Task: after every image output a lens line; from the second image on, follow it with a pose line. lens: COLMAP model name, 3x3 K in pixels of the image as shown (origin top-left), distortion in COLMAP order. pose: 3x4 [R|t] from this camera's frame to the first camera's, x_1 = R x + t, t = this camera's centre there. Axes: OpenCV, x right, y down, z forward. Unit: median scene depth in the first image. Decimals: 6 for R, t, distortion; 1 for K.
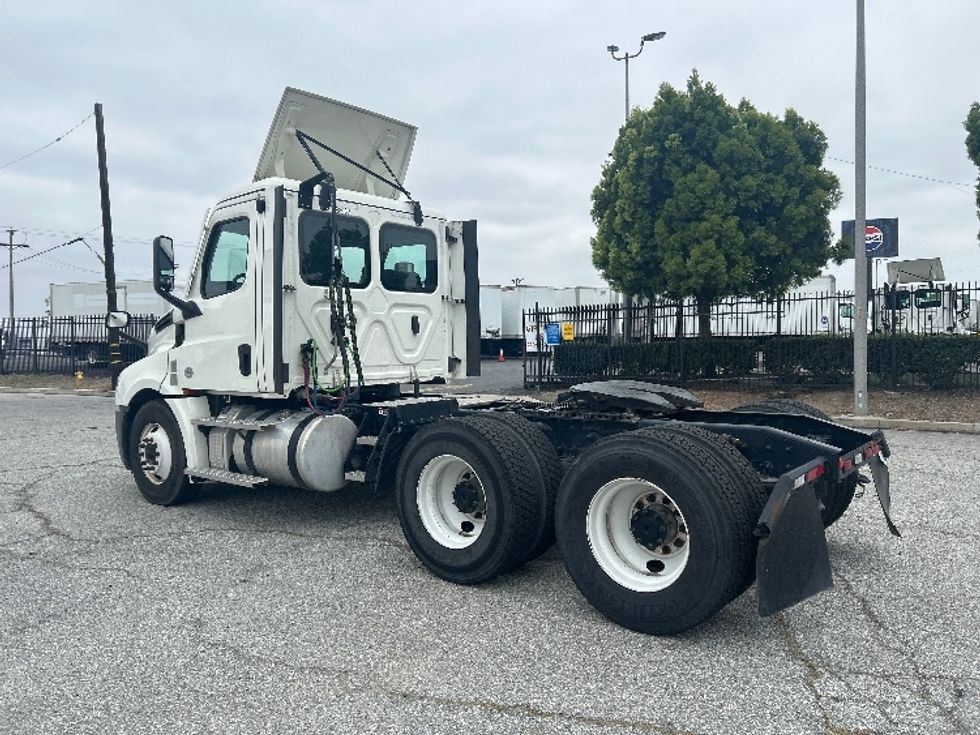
lens RADIAL K [[733.7, 0, 490.0], [0, 733.7, 367.5], [0, 0, 1]] dist [0.055688, -0.064001]
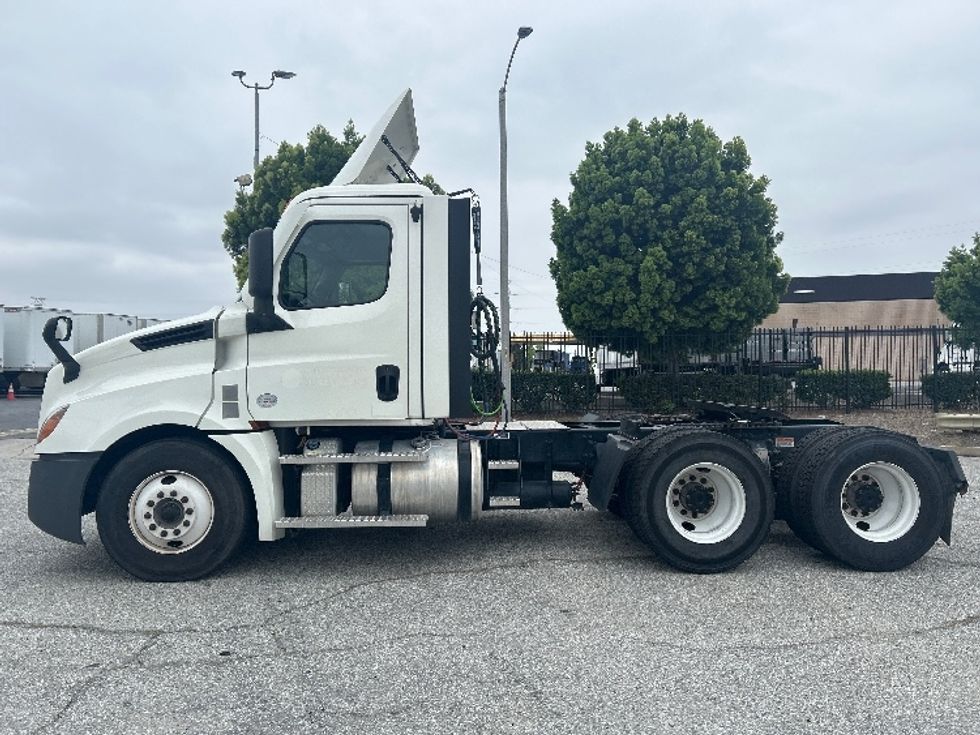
lens RADIAL K [[736.7, 0, 490.0], [0, 736.7, 367.5], [0, 0, 1]] dist [0.014098, -0.000785]
pose [[0.746230, 0.017279, 0.665464, -0.671744], [0.017221, 0.998827, -0.045245, 0.010381], [-0.665465, 0.045223, 0.745058, 0.221271]]
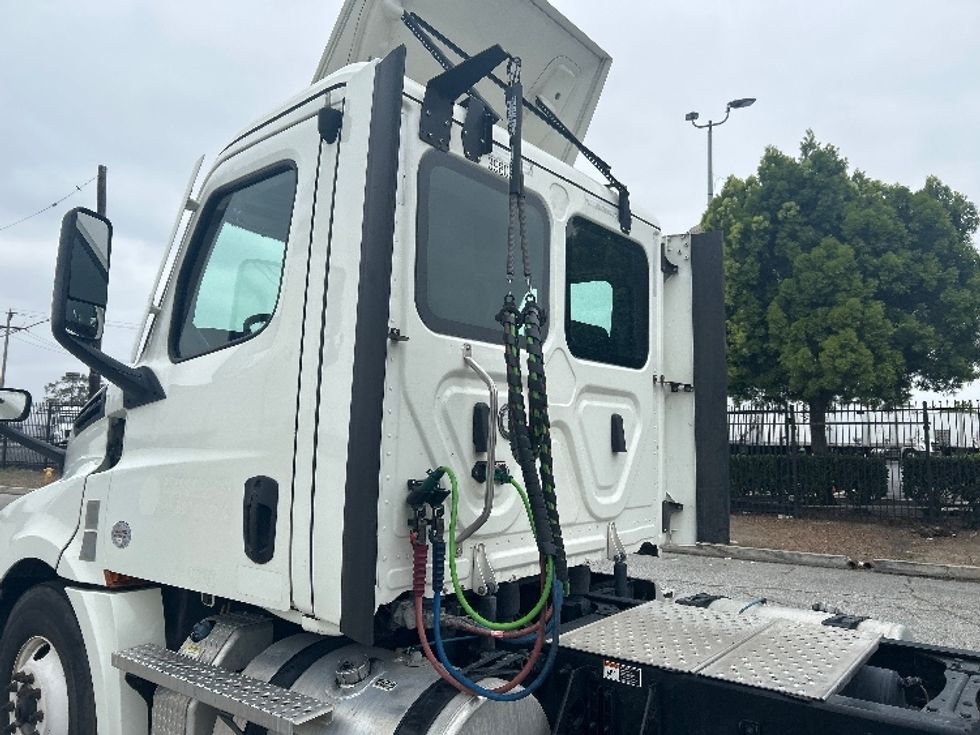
lens RADIAL K [[733.7, 0, 490.0], [0, 733.7, 367.5], [0, 0, 1]] dist [0.055688, -0.064001]
pose [[0.999518, 0.030735, -0.004279, -0.176857], [-0.031032, 0.990407, -0.134654, -0.032671], [0.000099, 0.134722, 0.990883, 0.505642]]
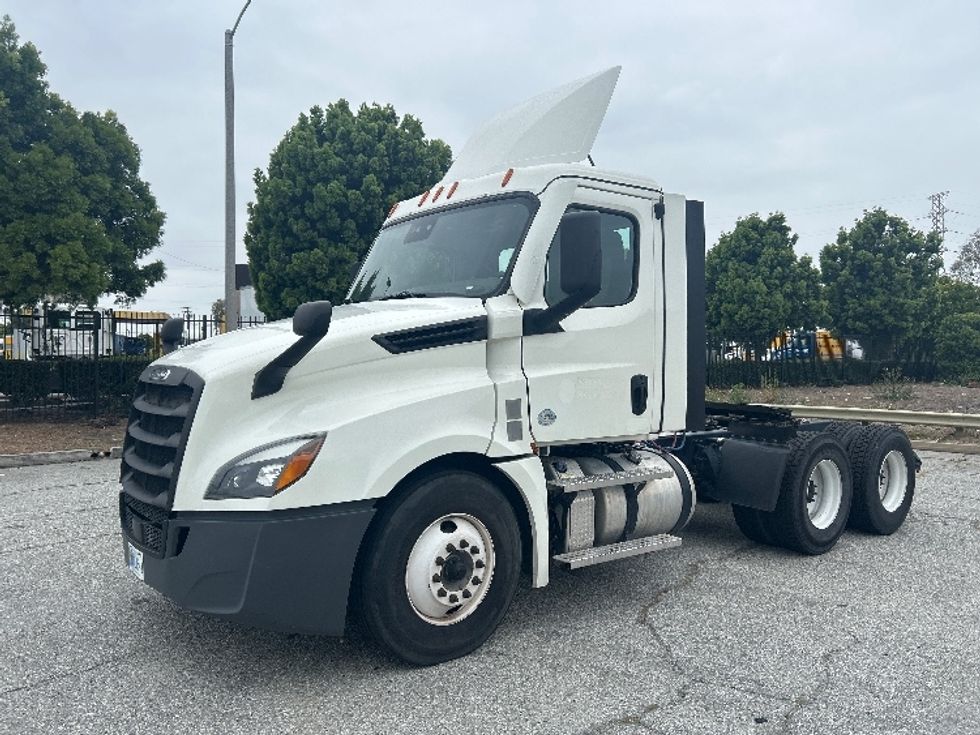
lens RADIAL K [[742.7, 0, 472.2], [0, 742.7, 366.0], [0, 0, 1]] dist [0.063500, -0.004317]
pose [[0.249382, 0.010645, 0.968347, -0.942642], [0.015987, 0.999758, -0.015108, -0.026108], [-0.968273, 0.019249, 0.249152, 0.798112]]
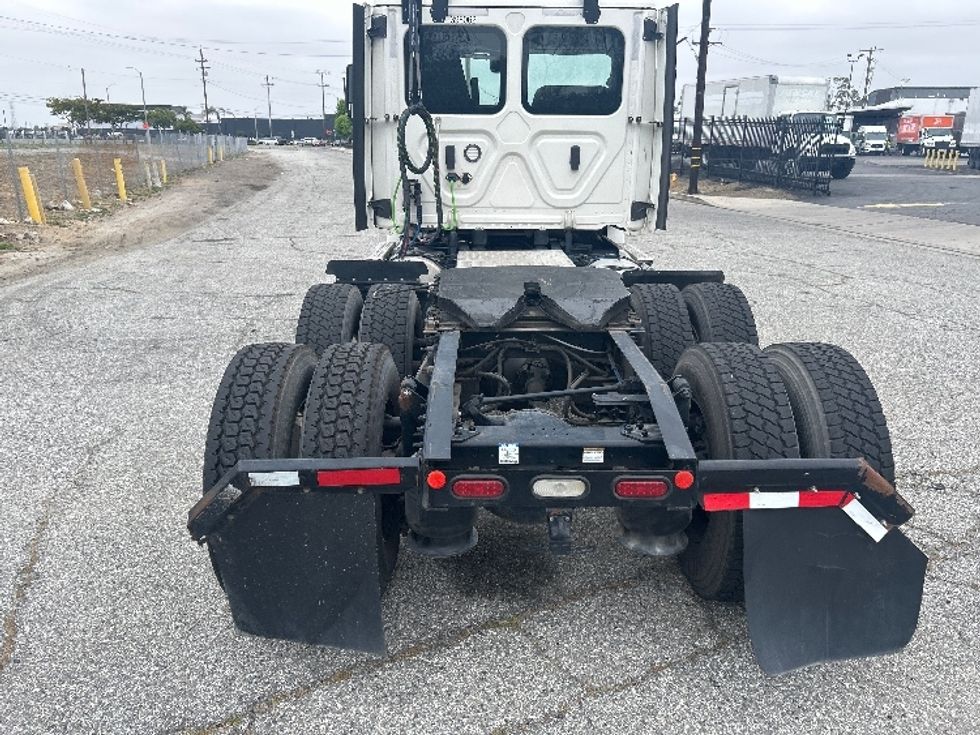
lens RADIAL K [[733.7, 0, 490.0], [0, 733.7, 367.5], [0, 0, 1]] dist [0.055688, -0.064001]
pose [[0.634644, 0.207749, -0.744357, 0.475724], [-0.043233, 0.971225, 0.234207, -0.018916], [0.771594, -0.116457, 0.625364, 0.377245]]
